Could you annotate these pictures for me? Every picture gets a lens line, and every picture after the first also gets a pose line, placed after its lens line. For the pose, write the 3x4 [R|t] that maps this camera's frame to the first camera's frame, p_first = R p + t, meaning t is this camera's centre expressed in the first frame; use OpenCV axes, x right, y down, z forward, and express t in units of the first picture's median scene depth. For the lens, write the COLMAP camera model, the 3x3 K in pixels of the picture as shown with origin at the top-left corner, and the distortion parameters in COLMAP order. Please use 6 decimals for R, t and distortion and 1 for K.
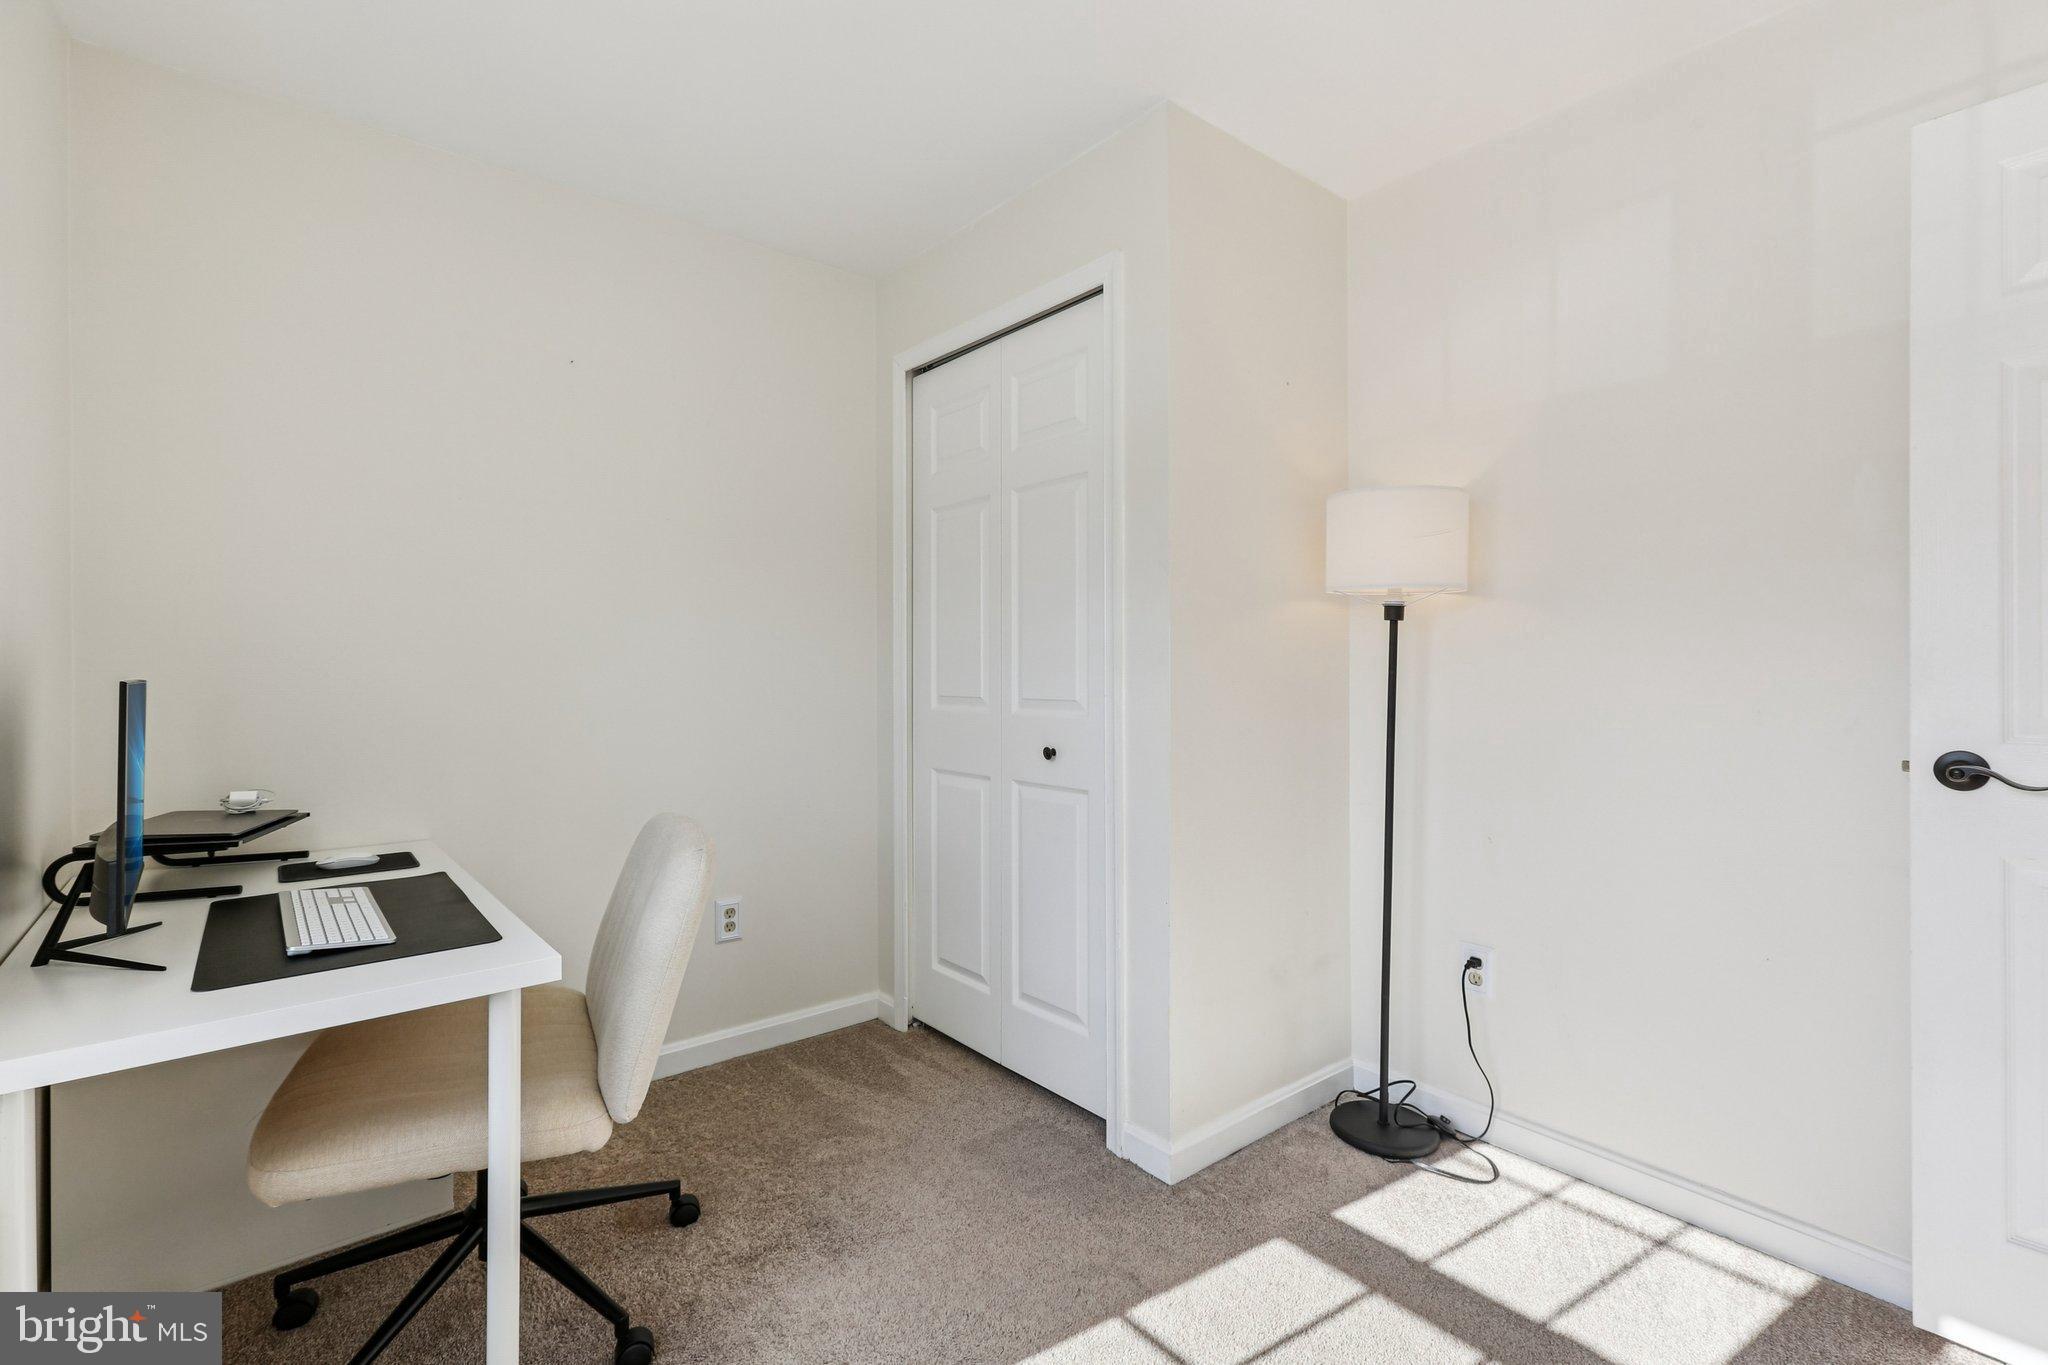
lens RADIAL K [[931.6, 0, 1017.0], [0, 931.6, 674.5], [0, 0, 1]] dist [-0.000800, 0.005527]
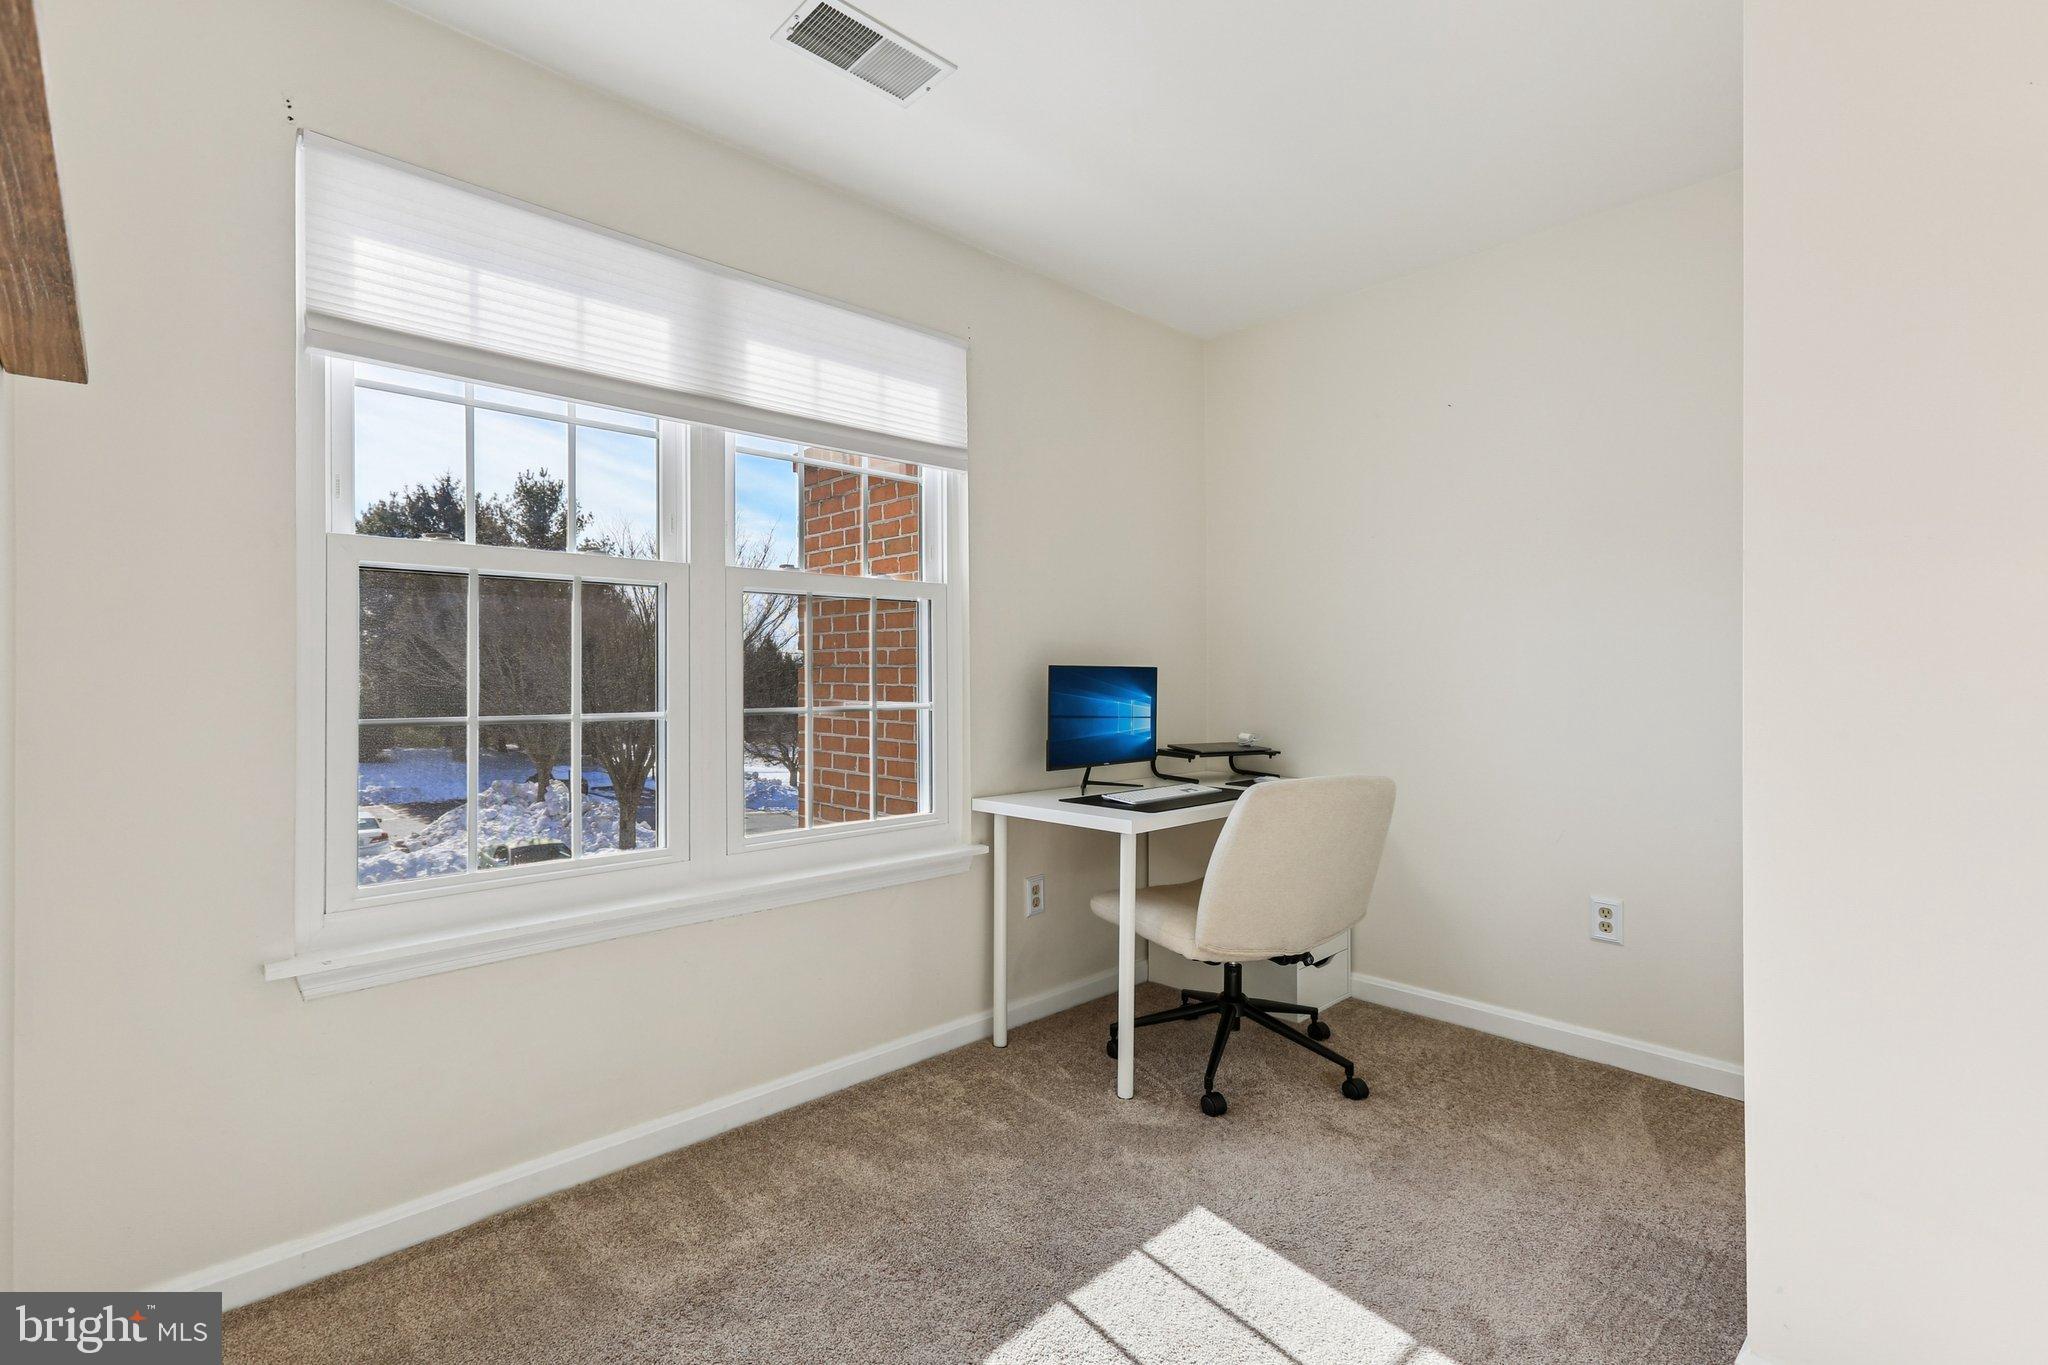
lens RADIAL K [[931.6, 0, 1016.6], [0, 931.6, 680.6], [0, 0, 1]] dist [-0.000800, 0.005527]
pose [[0.069708, -0.001653, -0.997566, 0.631004], [-0.010119, 0.999946, -0.002364, 0.025237], [0.997516, 0.010259, 0.069688, 0.333420]]
